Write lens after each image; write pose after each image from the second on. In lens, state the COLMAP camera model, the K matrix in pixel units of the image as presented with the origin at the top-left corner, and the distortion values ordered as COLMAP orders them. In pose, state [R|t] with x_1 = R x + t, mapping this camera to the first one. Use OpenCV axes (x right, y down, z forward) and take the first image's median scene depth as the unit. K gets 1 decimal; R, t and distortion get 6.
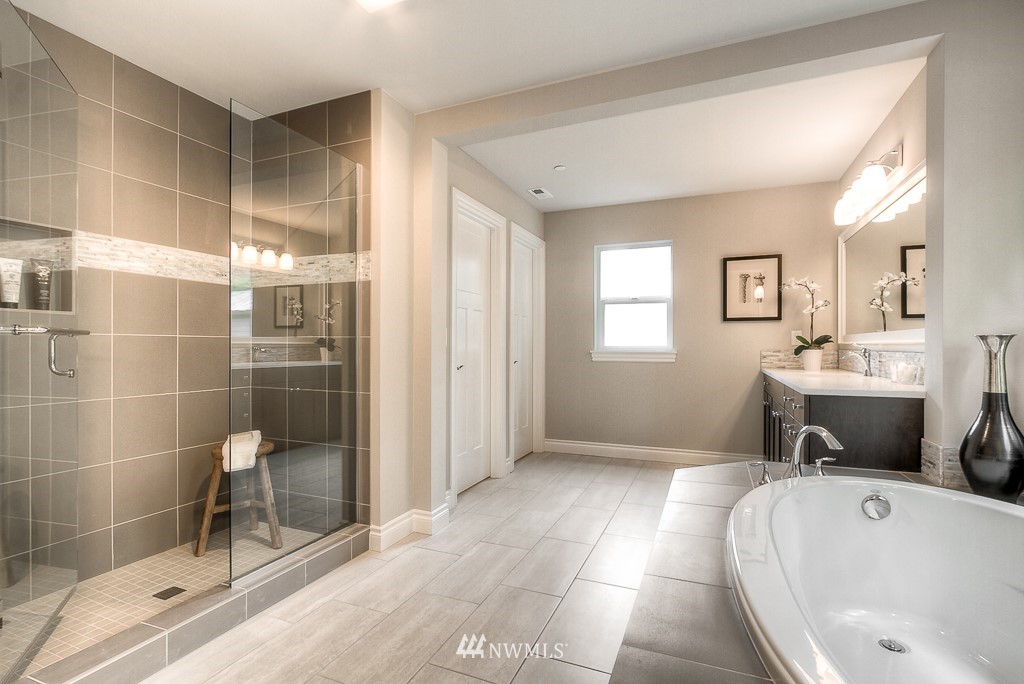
lens RADIAL K [[485.6, 0, 507.6], [0, 485.6, 346.7], [0, 0, 1]] dist [-0.005368, 0.000250]
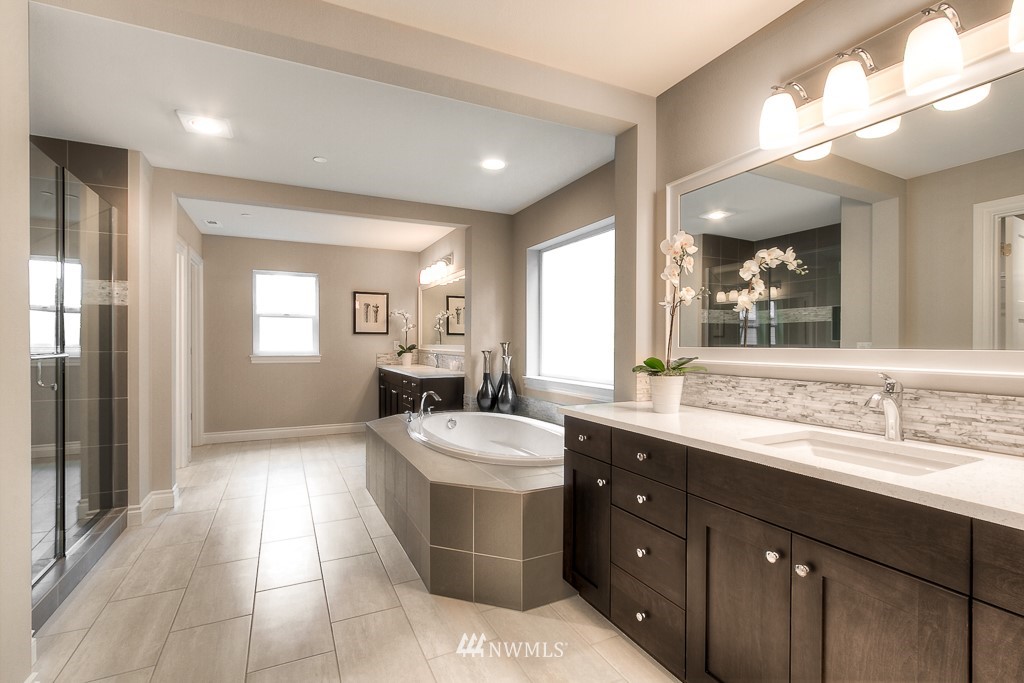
lens RADIAL K [[485.6, 0, 511.4], [0, 485.6, 346.3], [0, 0, 1]] dist [-0.005368, 0.000250]
pose [[0.650010, -0.006001, 0.759902, -0.499261], [-0.001975, 0.999952, 0.009587, -0.041148], [-0.759923, -0.007732, 0.649967, -0.448352]]
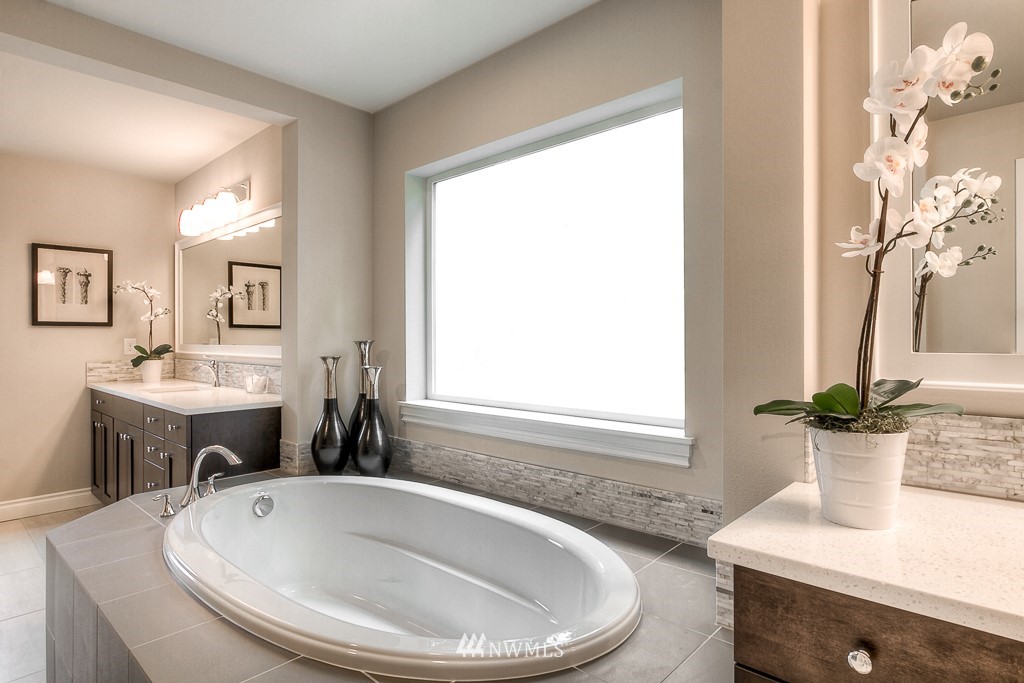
lens RADIAL K [[557.3, 0, 510.9], [0, 557.3, 335.9], [0, 0, 1]] dist [-0.005850, 0.000549]
pose [[0.330273, 0.001336, 0.943884, -0.181138], [0.001326, 0.999997, -0.001880, -0.044531], [-0.943884, 0.001873, 0.330271, -0.006859]]
